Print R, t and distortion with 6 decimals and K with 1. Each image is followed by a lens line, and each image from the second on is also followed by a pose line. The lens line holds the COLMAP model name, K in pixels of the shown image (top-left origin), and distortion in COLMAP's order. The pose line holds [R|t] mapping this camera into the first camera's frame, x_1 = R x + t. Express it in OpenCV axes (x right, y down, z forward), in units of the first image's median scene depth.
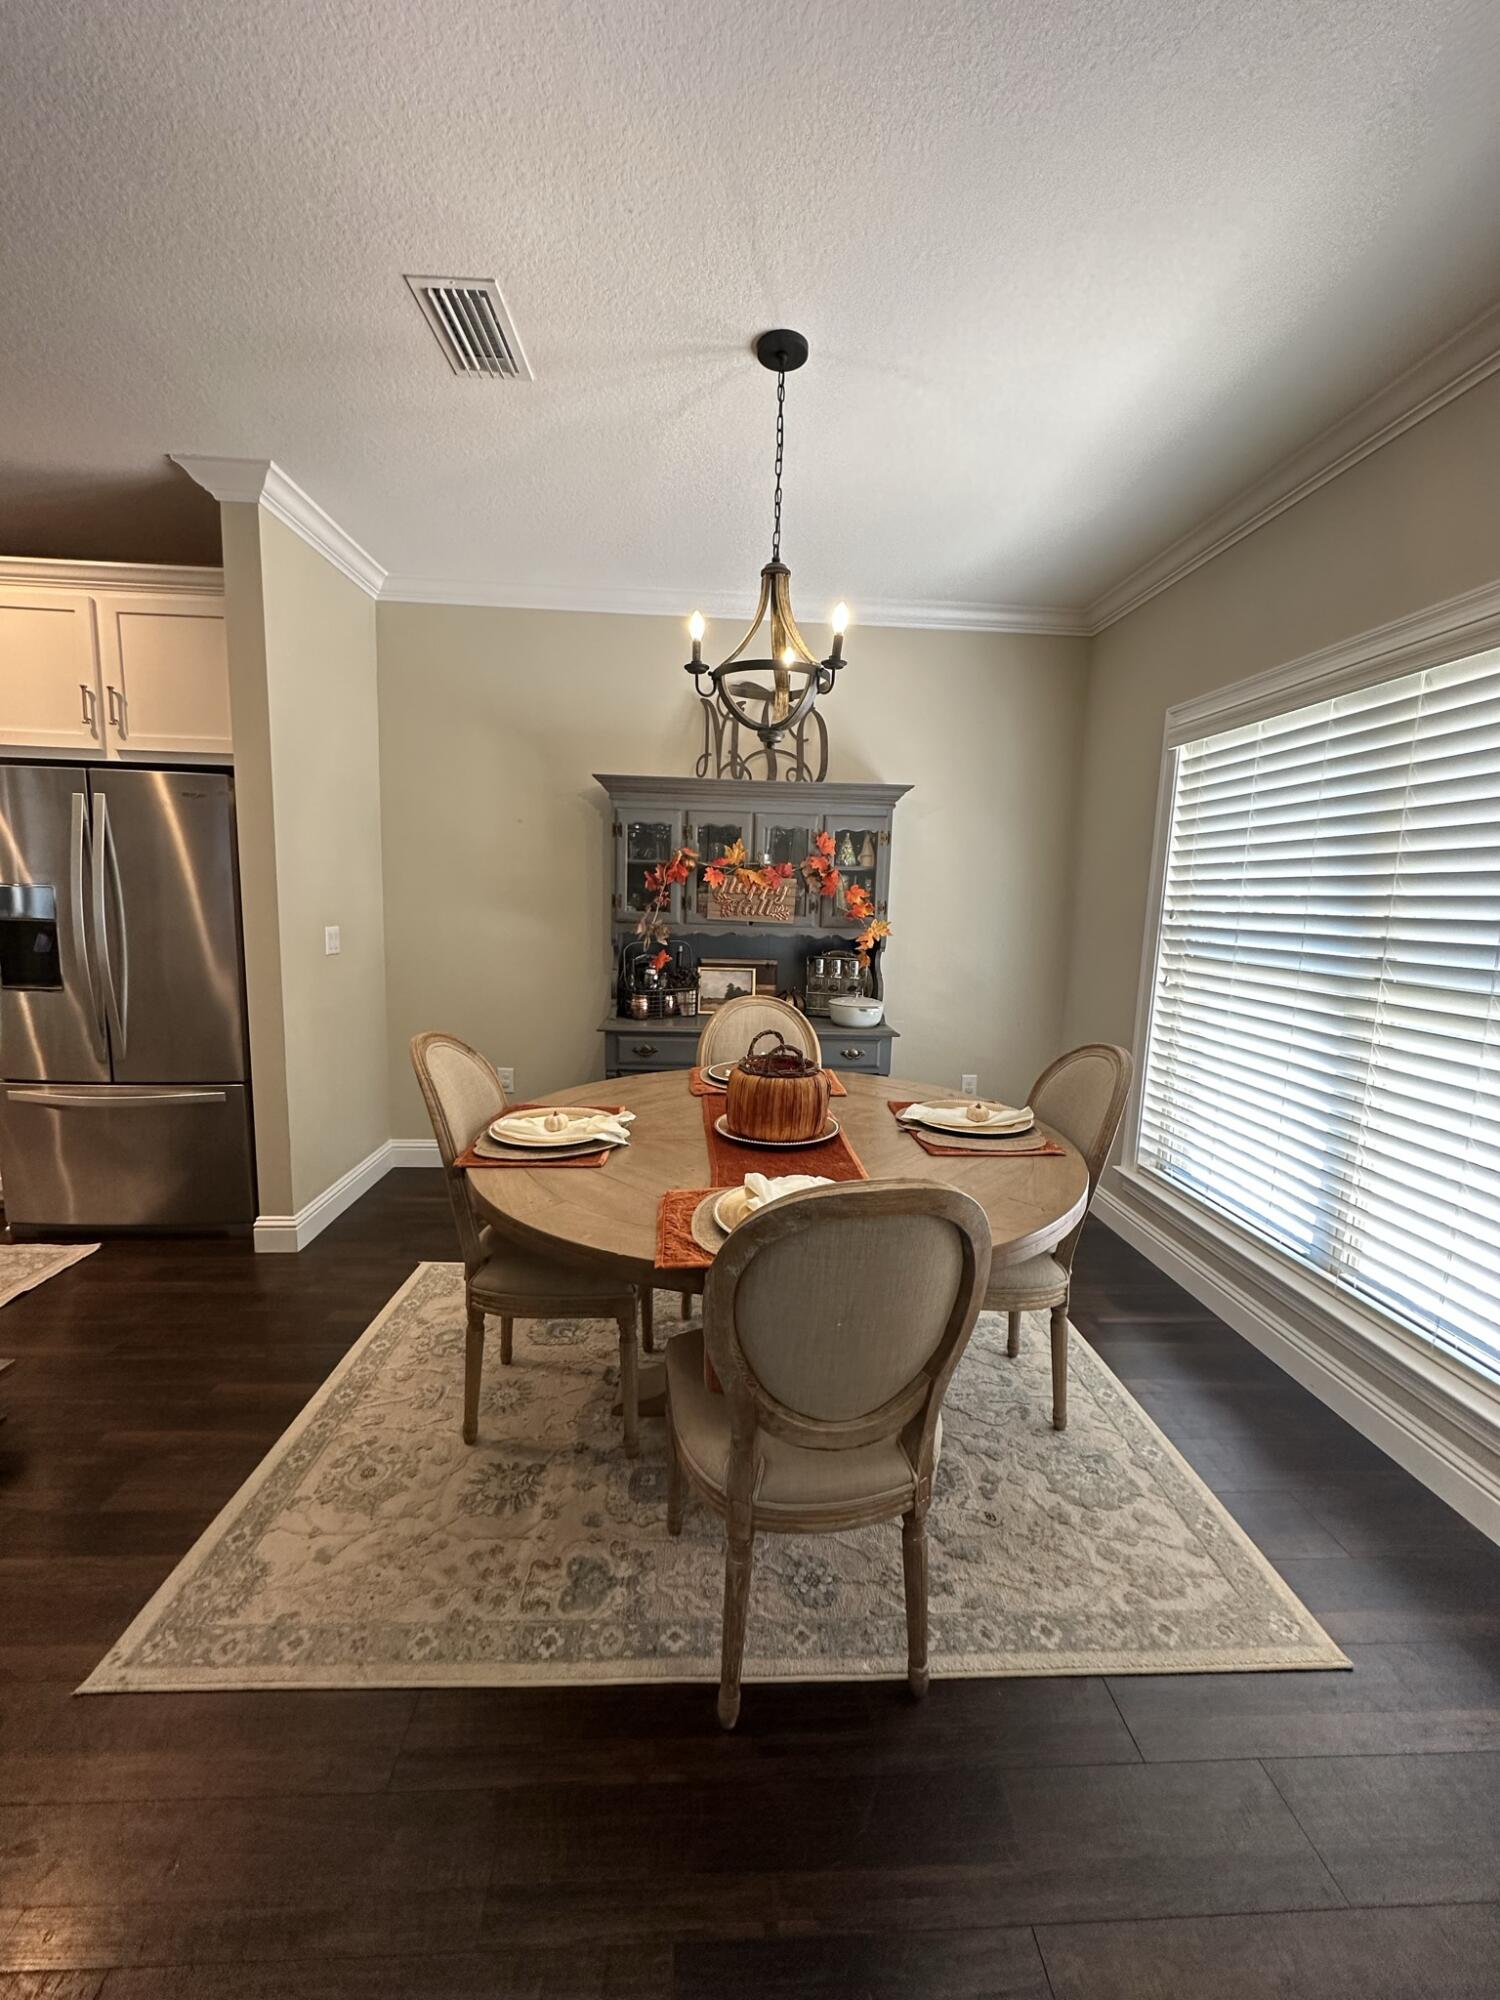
lens RADIAL K [[794.8, 0, 750.0], [0, 794.8, 1000.0], [0, 0, 1]] dist [0.000747, 0.000093]
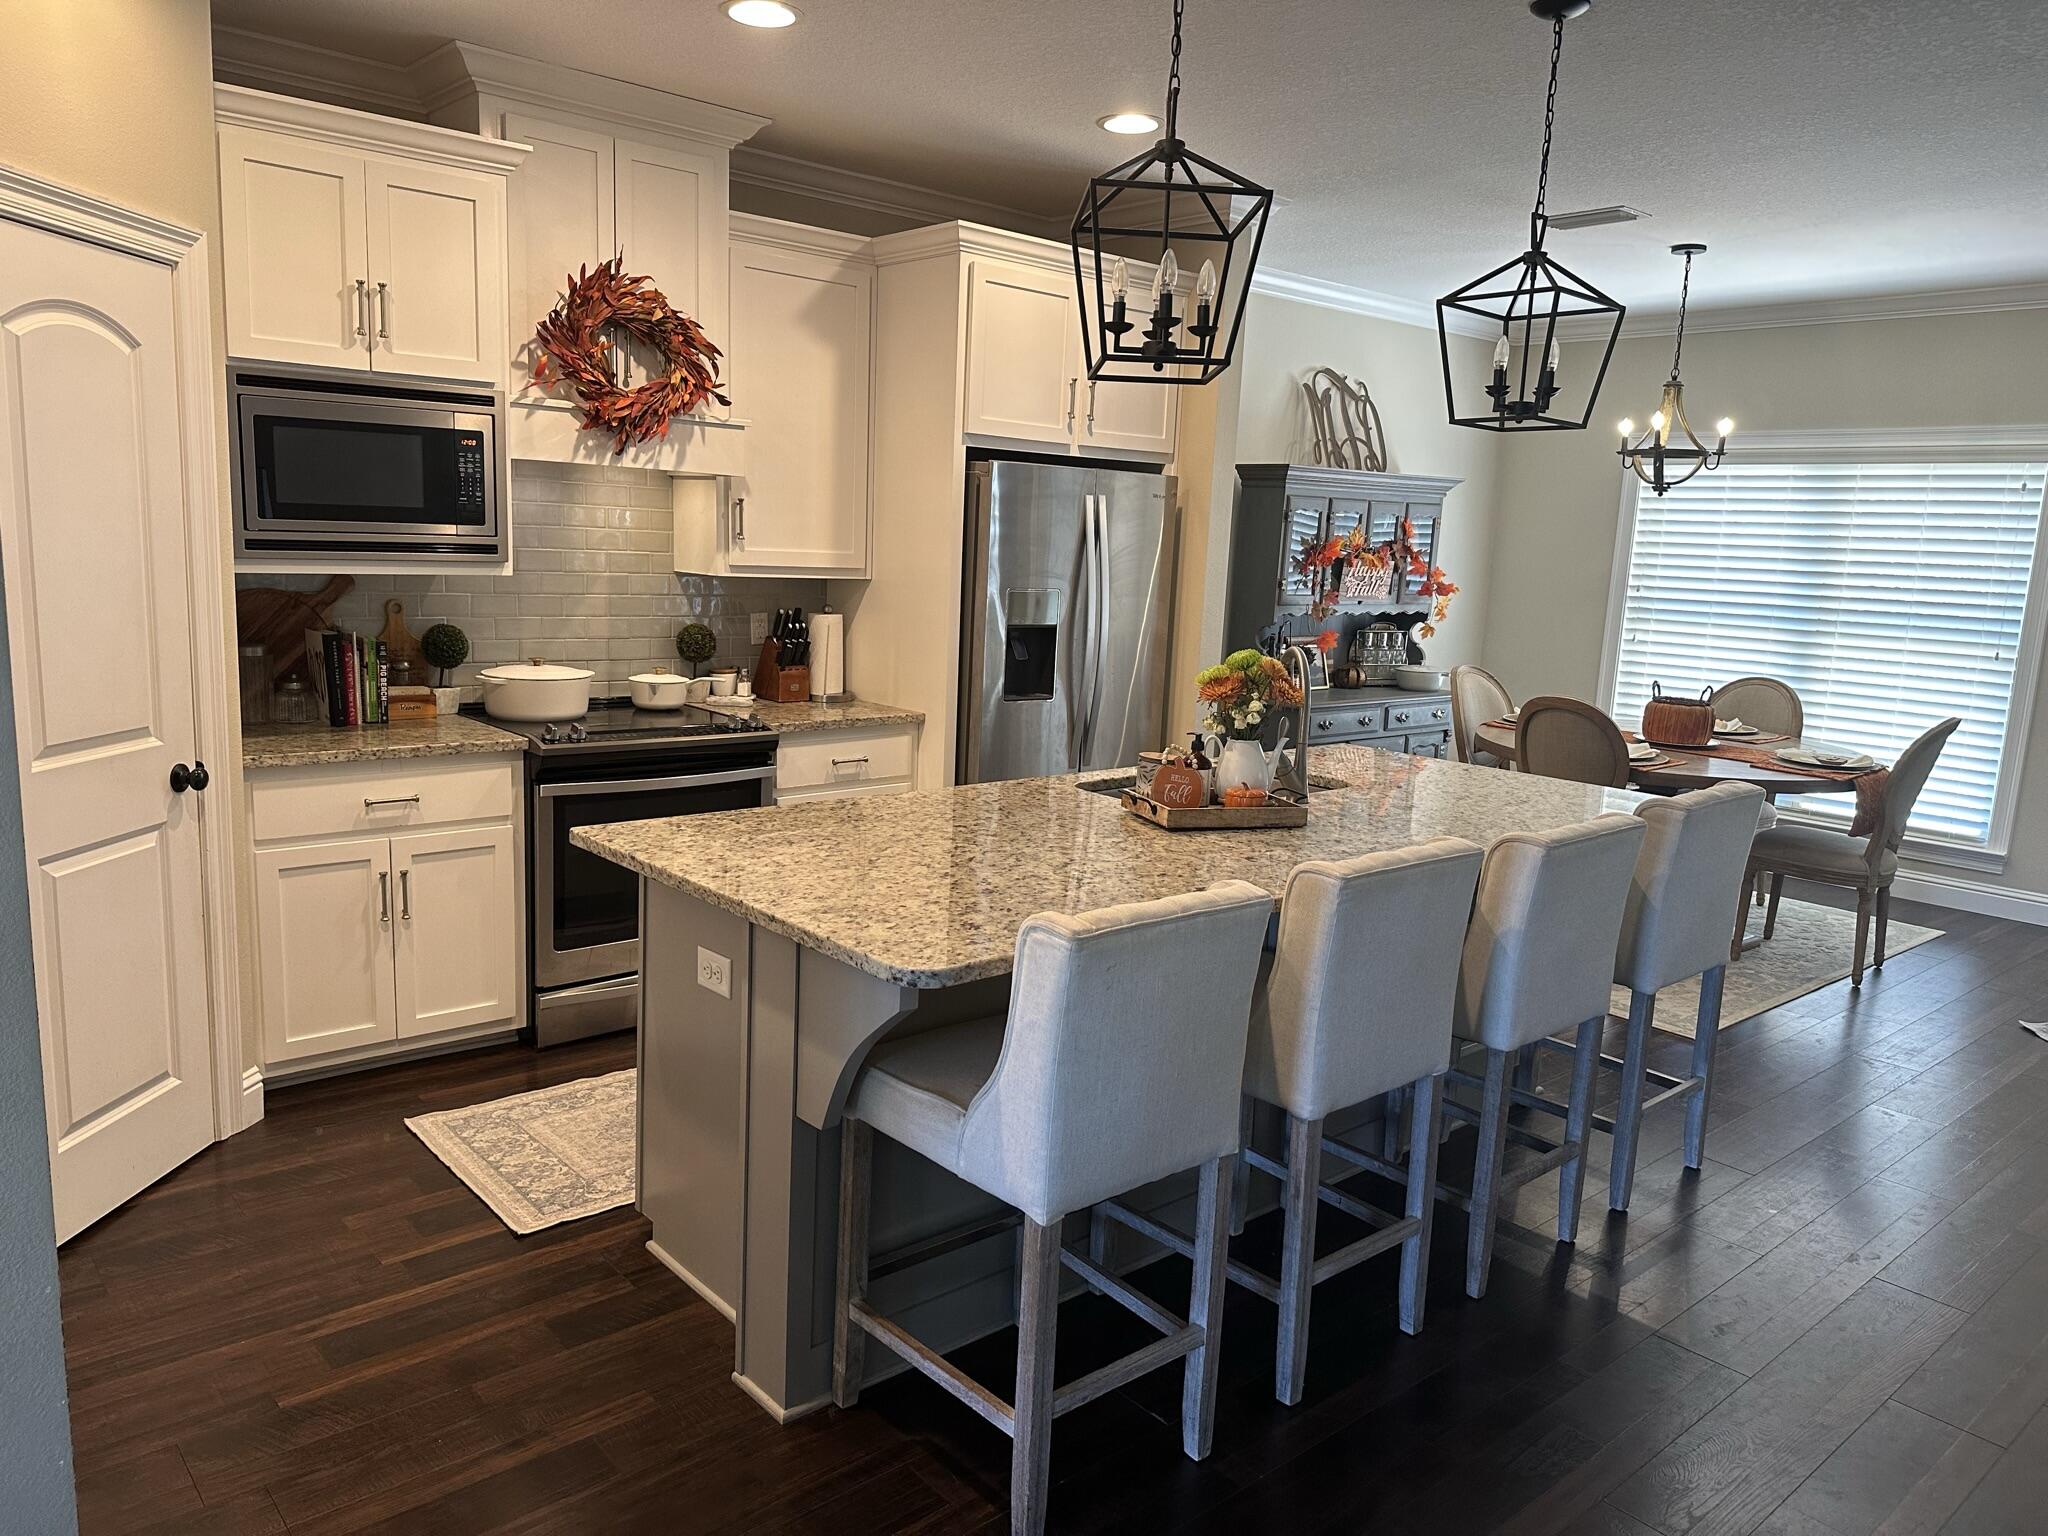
lens RADIAL K [[1435.7, 0, 1033.9], [0, 1435.7, 773.9], [0, 0, 1]] dist [0.094180, -0.135256]
pose [[0.783761, -0.099447, 0.613049, -1.817278], [0.063184, 0.994743, 0.080585, -0.058048], [-0.617841, -0.024424, 0.785924, -0.321253]]
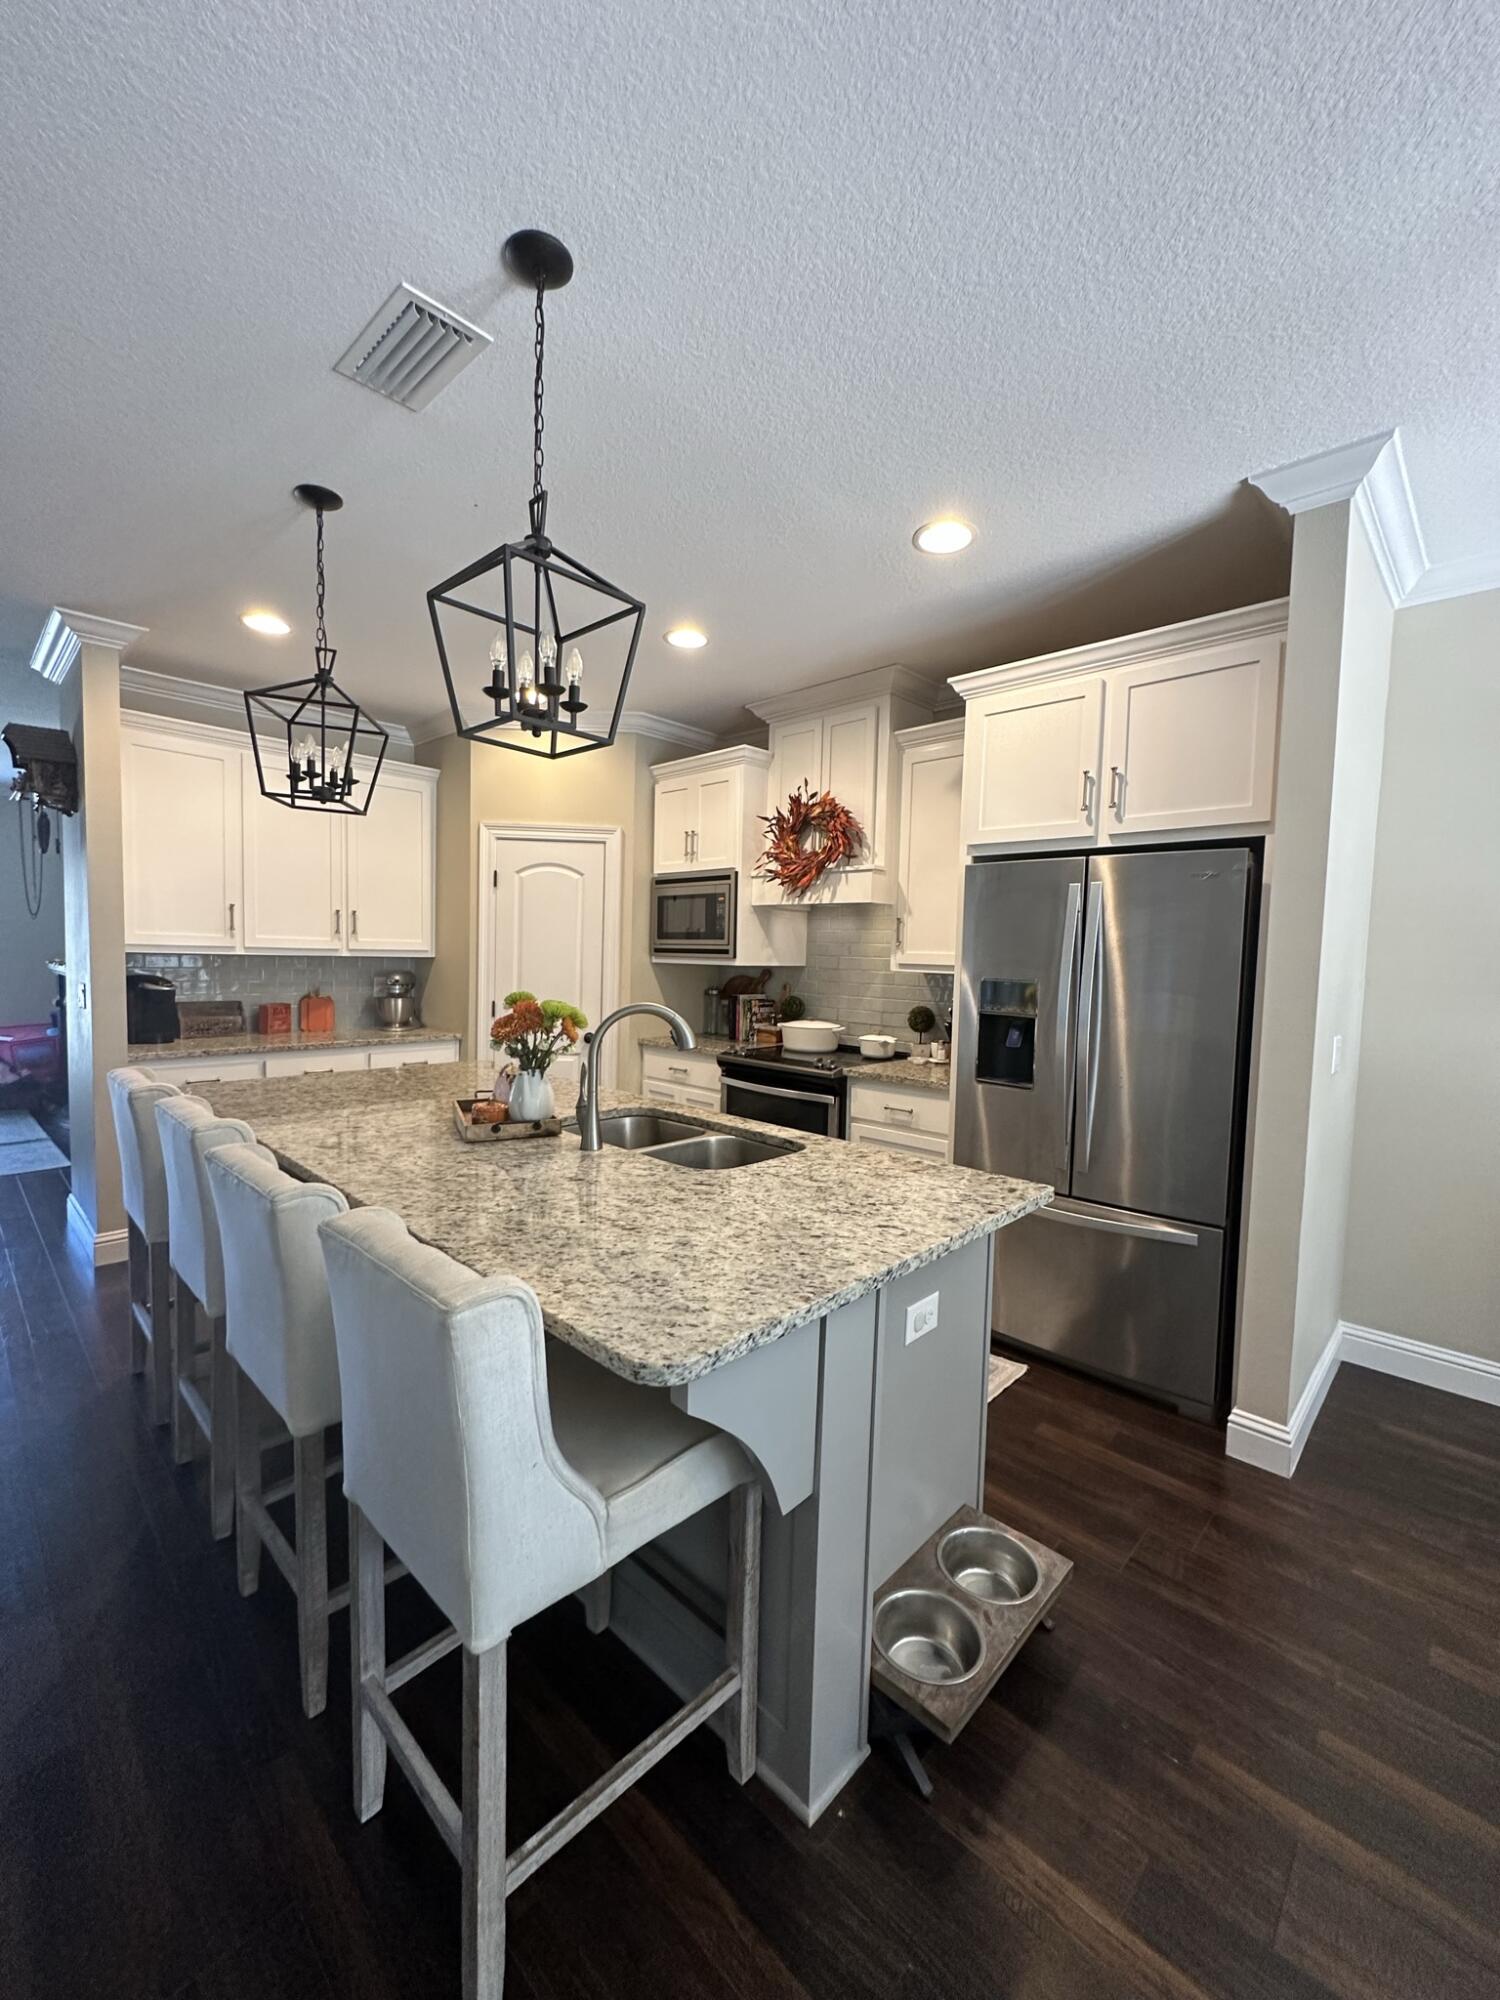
lens RADIAL K [[798.9, 0, 750.7], [0, 798.9, 997.7], [0, 0, 1]] dist [0.000298, 0.000076]
pose [[0.682648, 0.028949, -0.730174, -0.372674], [-0.103944, 0.992901, -0.057813, -0.028677], [0.723317, 0.115363, 0.680811, 0.086165]]
